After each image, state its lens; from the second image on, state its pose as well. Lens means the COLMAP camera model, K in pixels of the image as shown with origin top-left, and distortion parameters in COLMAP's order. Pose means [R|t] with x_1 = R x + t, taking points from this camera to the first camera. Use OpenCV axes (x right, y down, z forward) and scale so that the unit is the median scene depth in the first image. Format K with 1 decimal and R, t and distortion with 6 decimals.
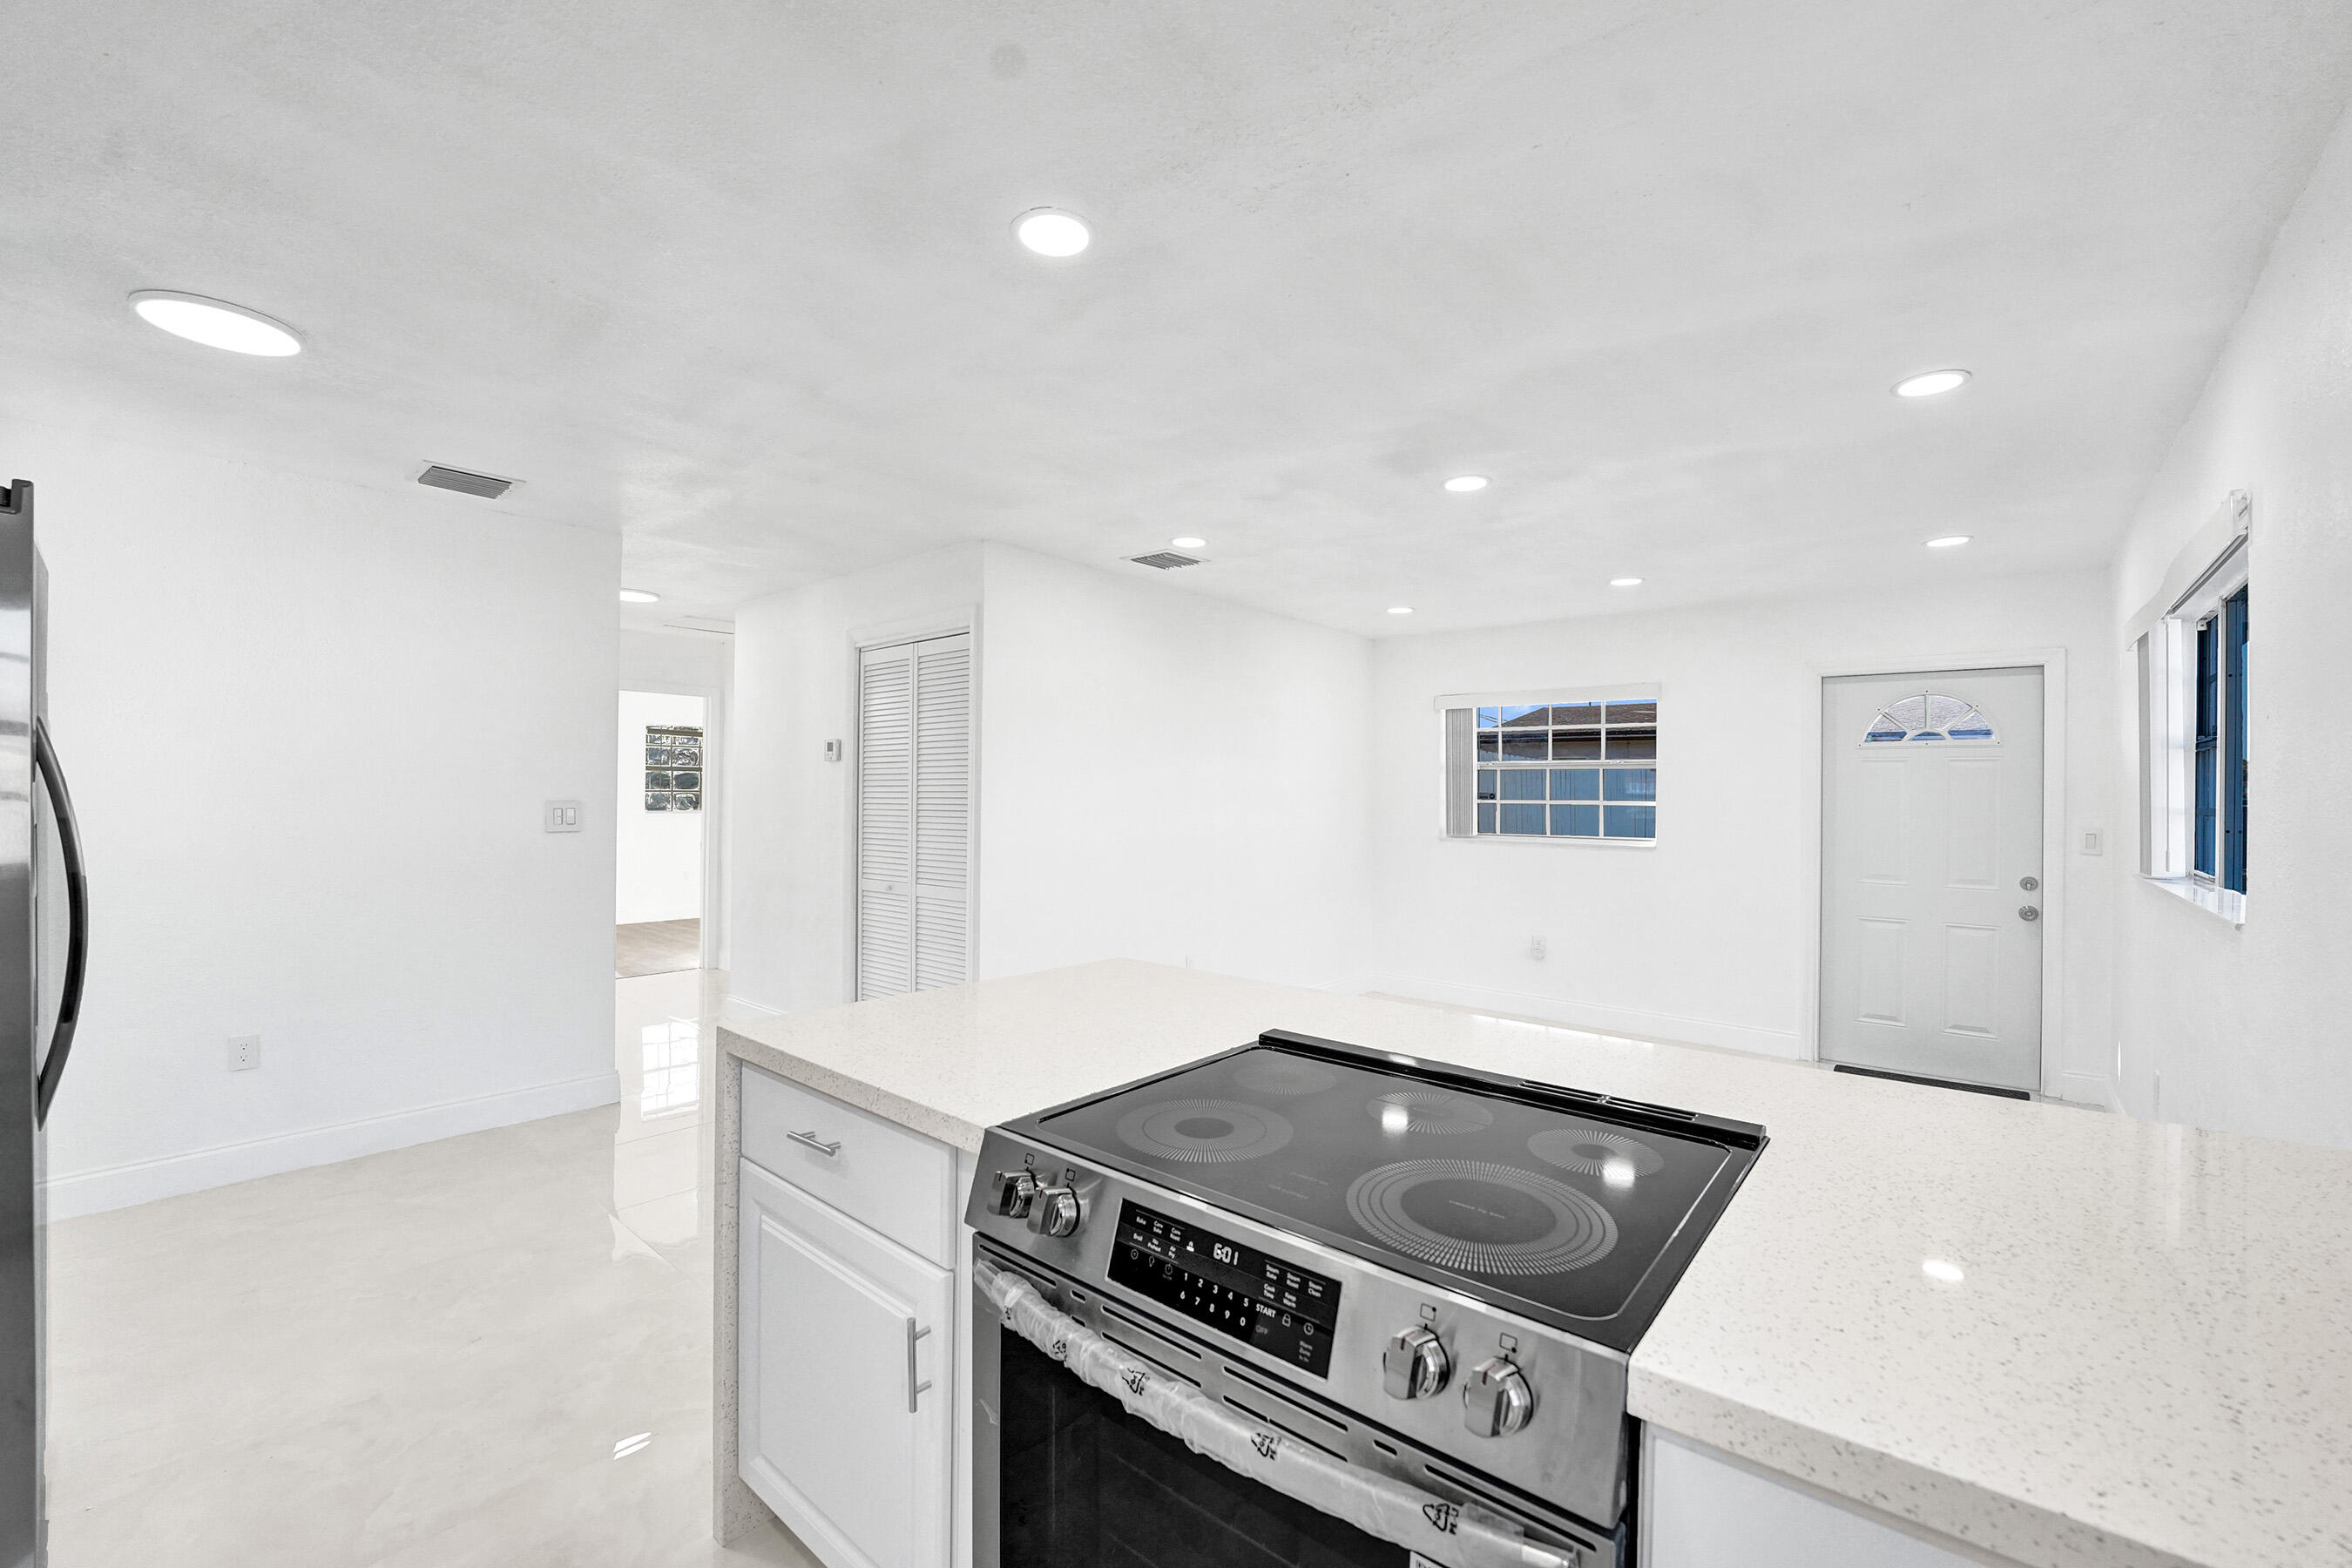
lens RADIAL K [[957.3, 0, 1176.0], [0, 957.3, 784.0], [0, 0, 1]] dist [-0.035849, 0.000187]
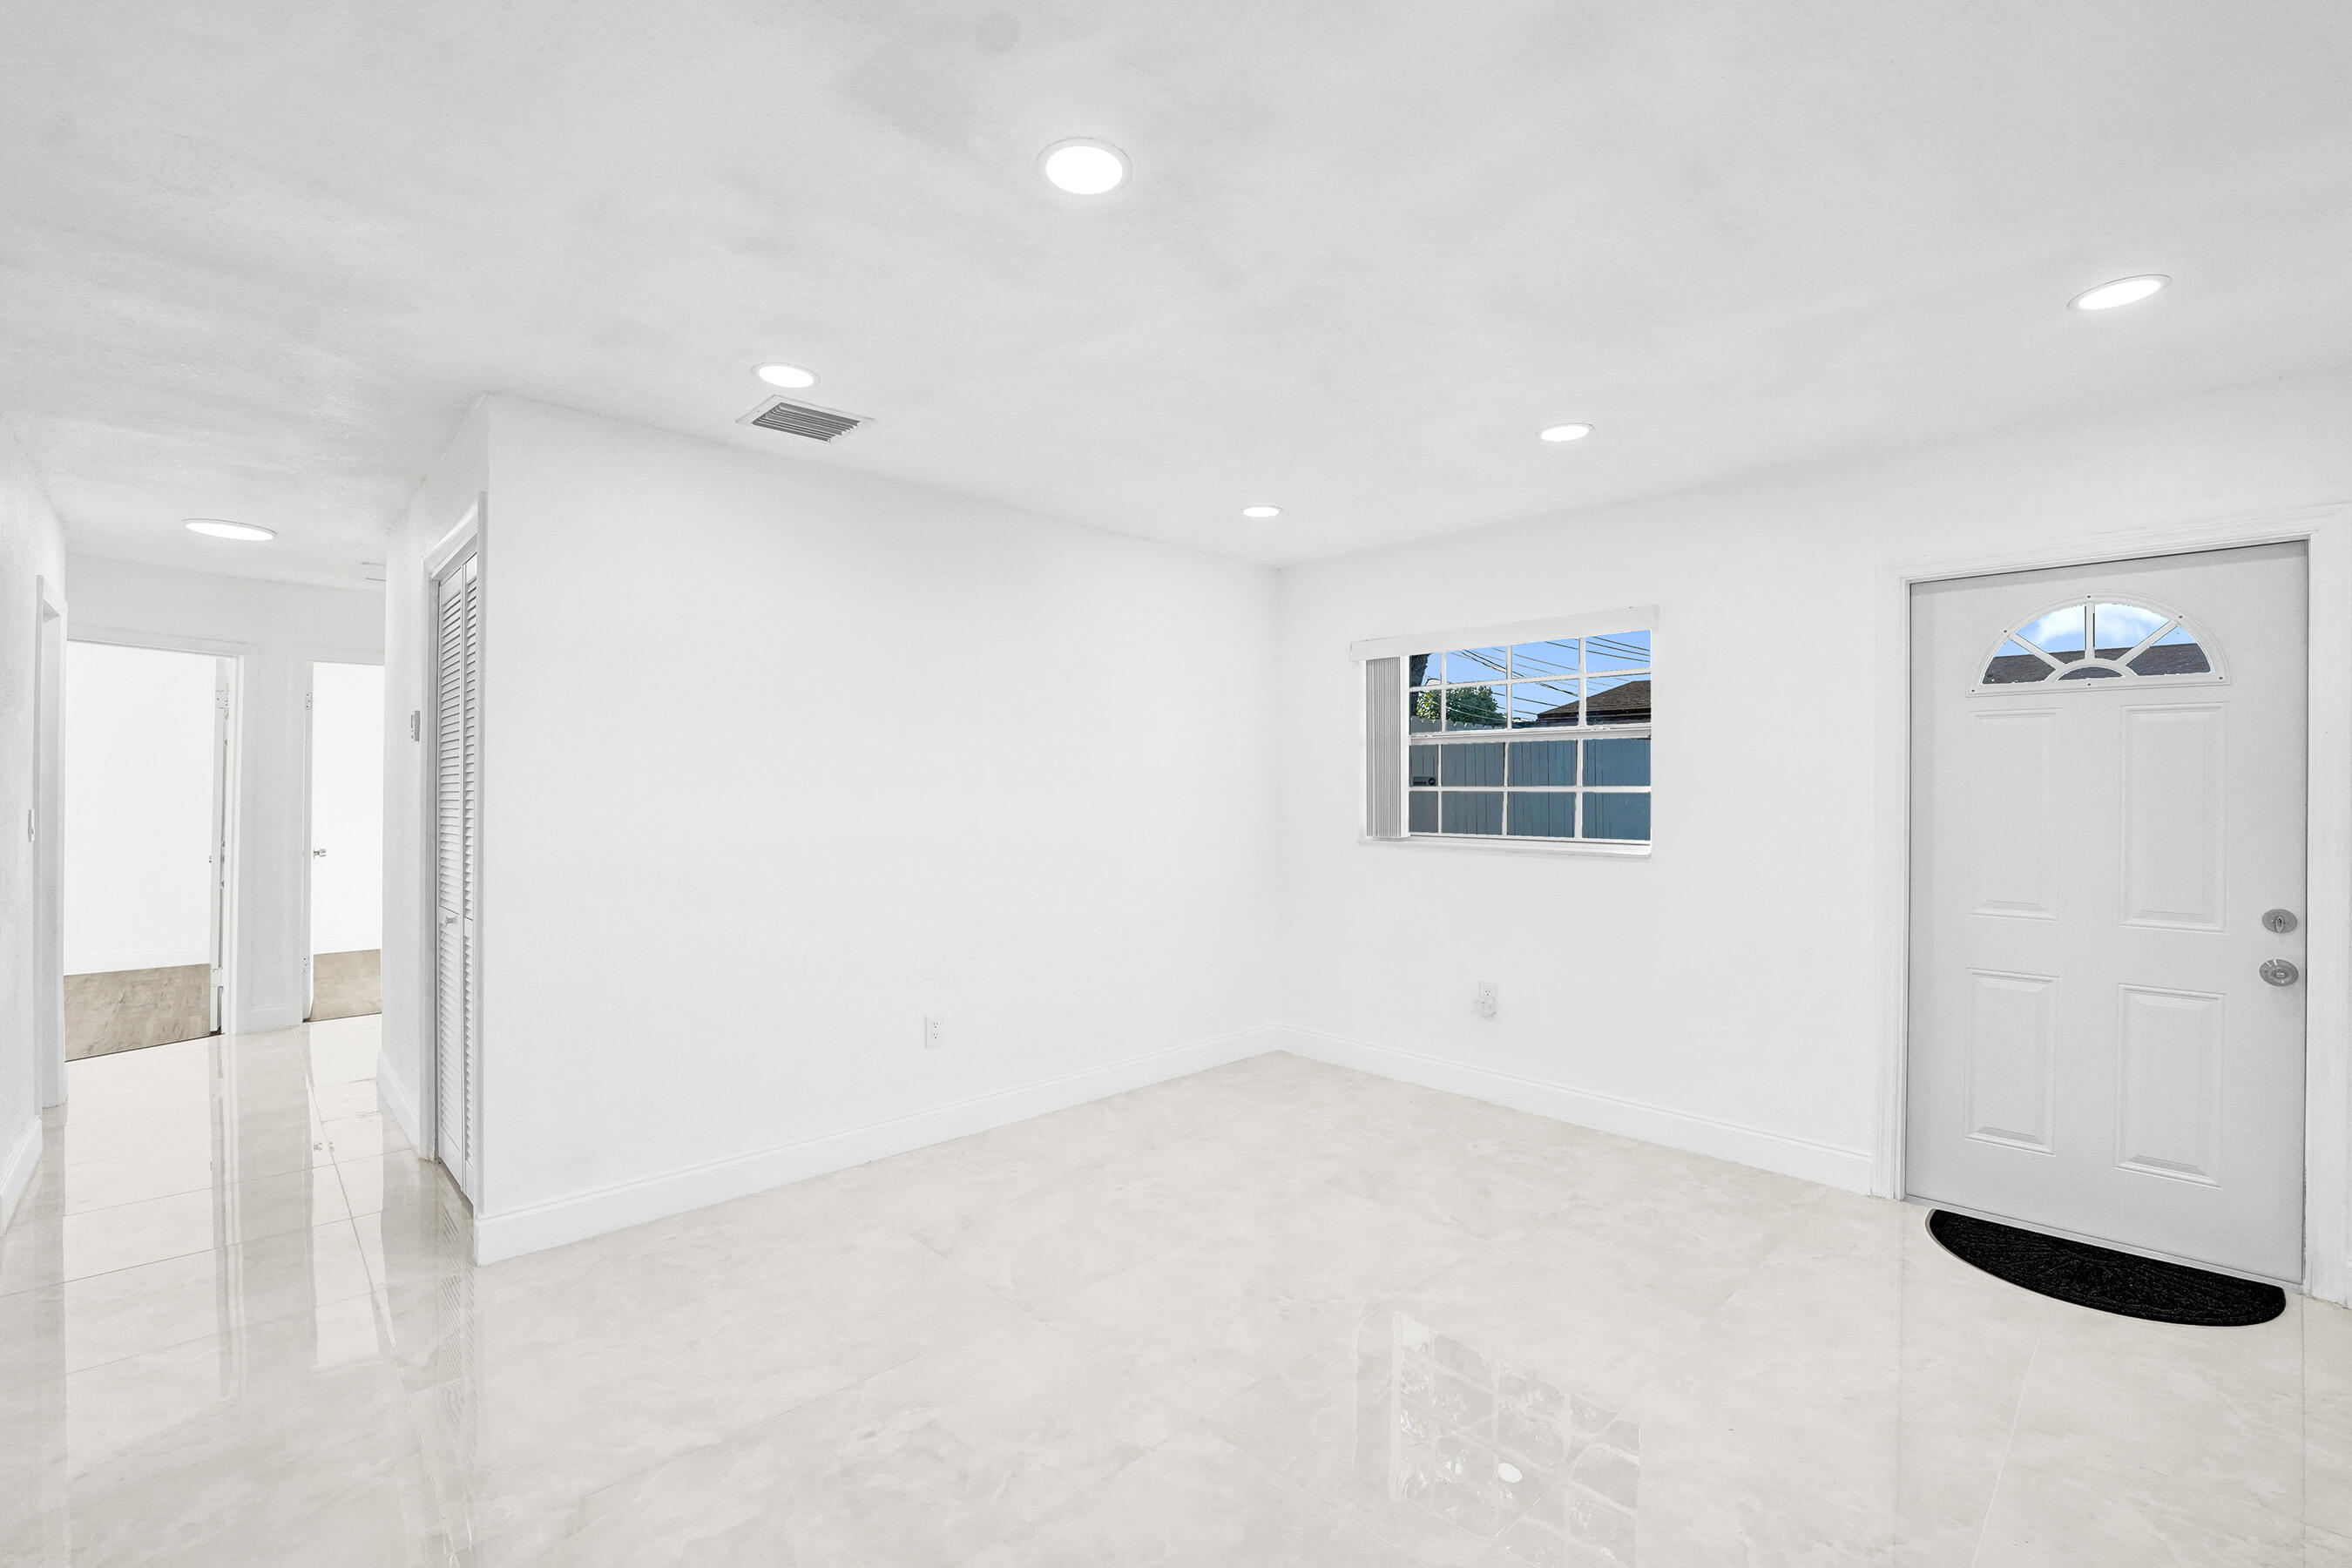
lens RADIAL K [[1008.6, 0, 1162.3], [0, 1008.6, 788.1], [0, 0, 1]] dist [-0.025434, 0.000592]
pose [[0.995647, -0.010853, -0.092574, 0.218220], [0.011963, 0.999863, 0.011452, 0.007425], [0.092437, -0.012510, 0.995640, 0.255472]]
